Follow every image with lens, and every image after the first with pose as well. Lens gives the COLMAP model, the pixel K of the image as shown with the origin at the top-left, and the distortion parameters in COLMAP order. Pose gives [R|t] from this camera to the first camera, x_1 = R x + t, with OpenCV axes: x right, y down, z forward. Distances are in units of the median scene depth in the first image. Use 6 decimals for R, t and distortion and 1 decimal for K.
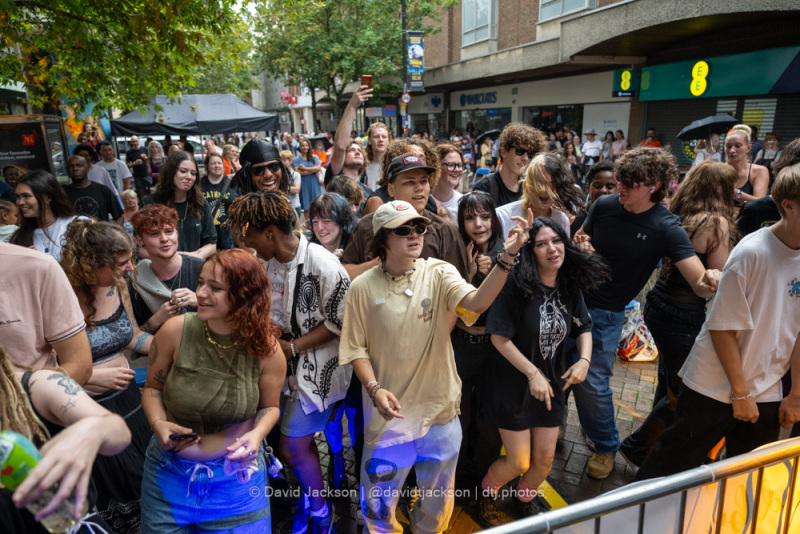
lens RADIAL K [[548.7, 0, 400.0], [0, 548.7, 267.0], [0, 0, 1]] dist [-0.002589, 0.001172]
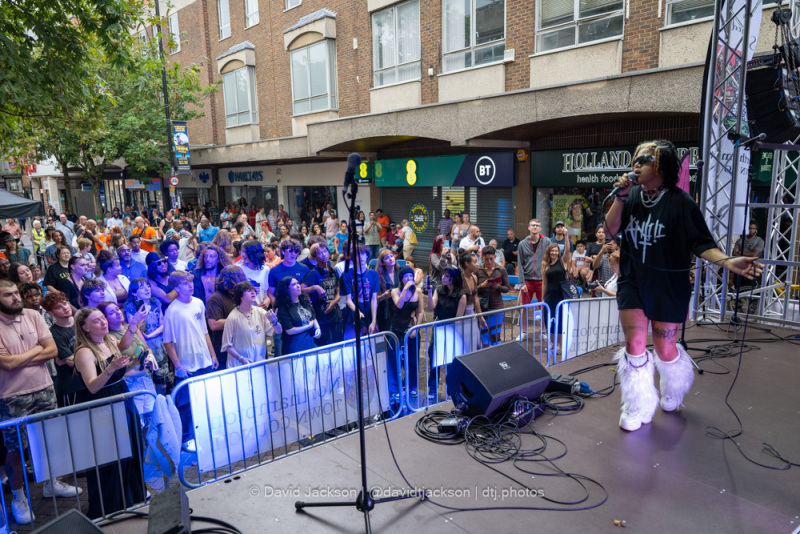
lens RADIAL K [[576.3, 0, 399.1], [0, 576.3, 290.4], [0, 0, 1]] dist [-0.003038, 0.000003]
pose [[0.927493, -0.068045, 0.367597, -0.008367], [0.098716, 0.992973, -0.065266, 0.016132], [-0.360573, 0.096821, 0.927692, -0.146094]]
